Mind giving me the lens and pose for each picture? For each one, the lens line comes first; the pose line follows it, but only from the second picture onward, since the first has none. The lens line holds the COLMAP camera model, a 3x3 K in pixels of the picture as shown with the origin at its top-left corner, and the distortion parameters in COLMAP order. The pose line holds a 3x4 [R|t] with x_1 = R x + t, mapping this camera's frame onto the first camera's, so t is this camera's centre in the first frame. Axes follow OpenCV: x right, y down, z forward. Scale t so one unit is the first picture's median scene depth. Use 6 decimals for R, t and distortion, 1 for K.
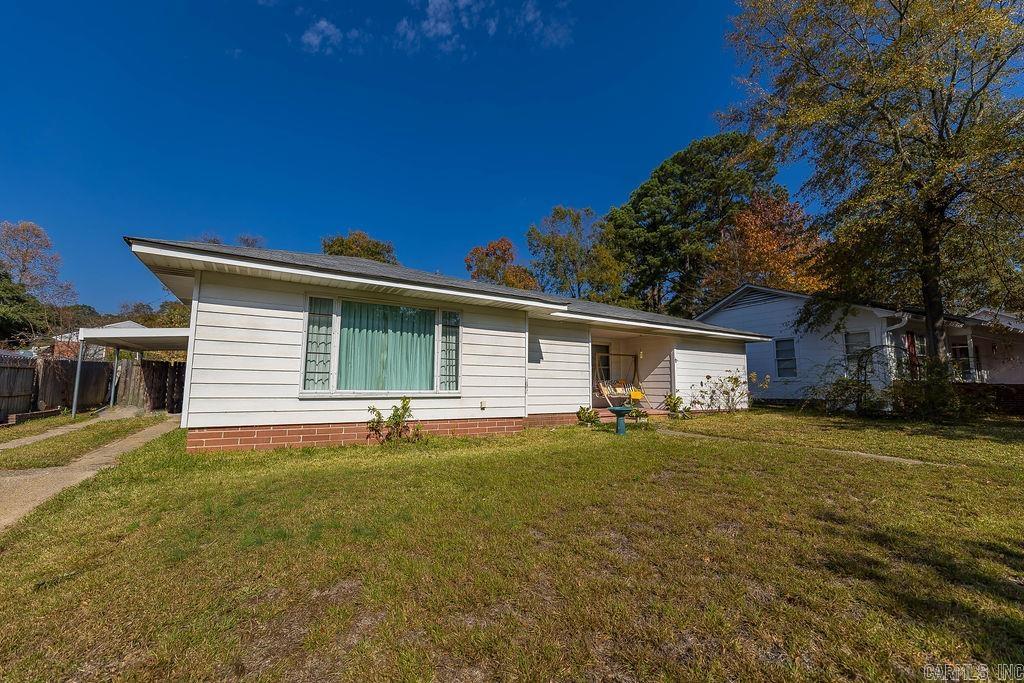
lens RADIAL K [[409.4, 0, 517.3], [0, 409.4, 339.5], [0, 0, 1]] dist [-0.002491, 0.000253]
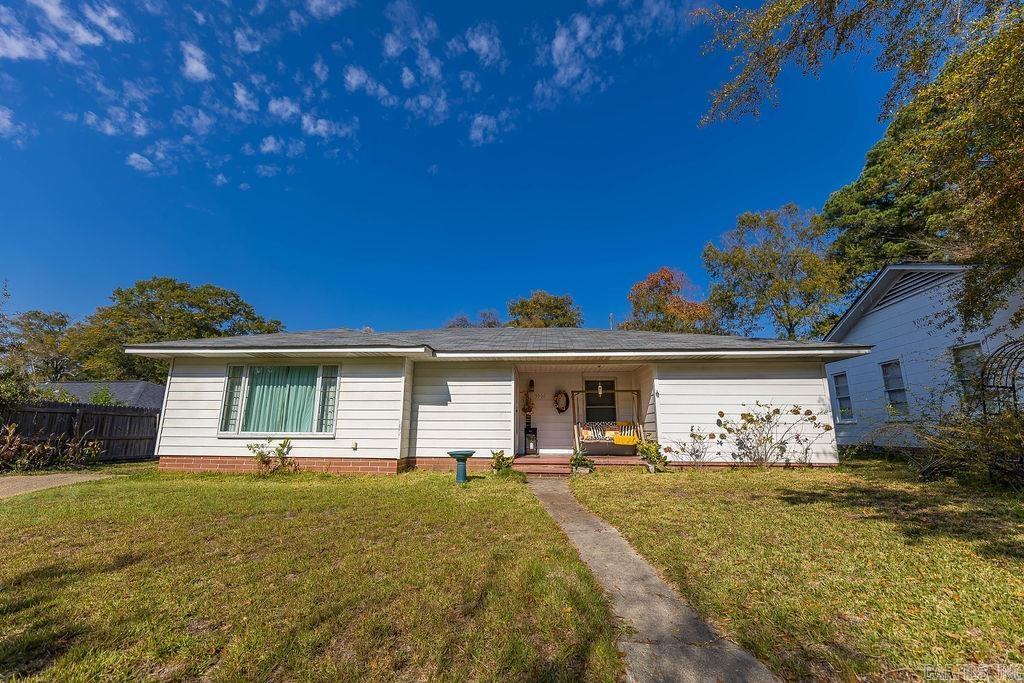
lens RADIAL K [[409.4, 0, 506.5], [0, 409.4, 337.4], [0, 0, 1]] dist [-0.002491, 0.000253]
pose [[0.814738, -0.132941, -0.564383, 0.933449], [0.067795, 0.988526, -0.134980, 0.047148], [0.575852, 0.071711, 0.814403, 0.312952]]
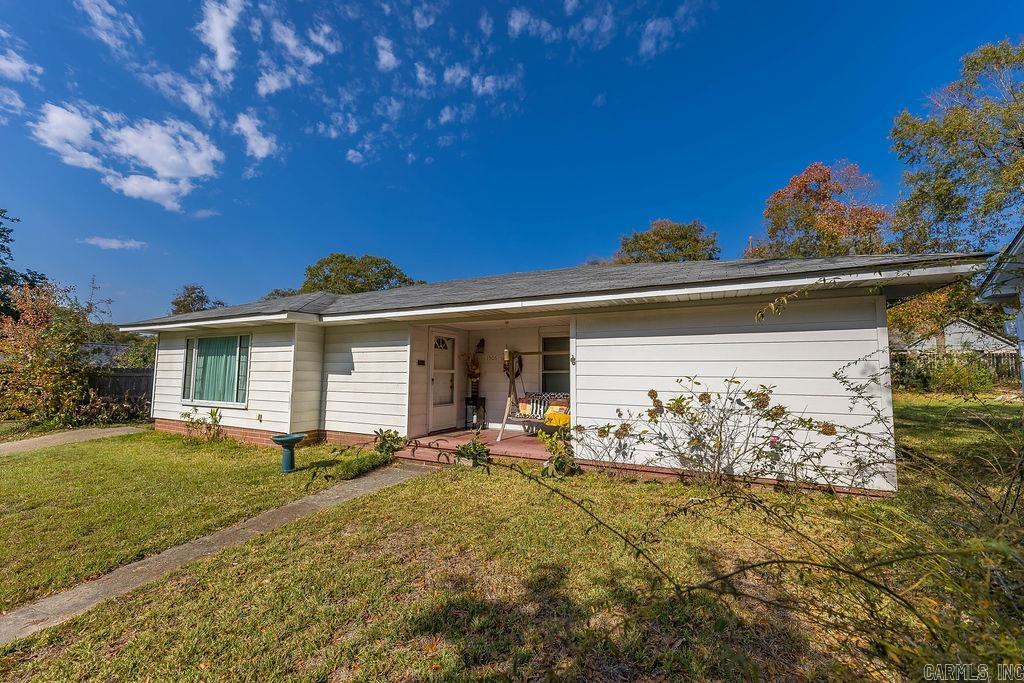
lens RADIAL K [[409.4, 0, 523.1], [0, 409.4, 341.7], [0, 0, 1]] dist [-0.002491, 0.000253]
pose [[0.526069, -0.071042, -0.847469, 1.226511], [0.093781, 0.995273, -0.025218, 0.053420], [0.845255, -0.066210, 0.530245, 1.042143]]
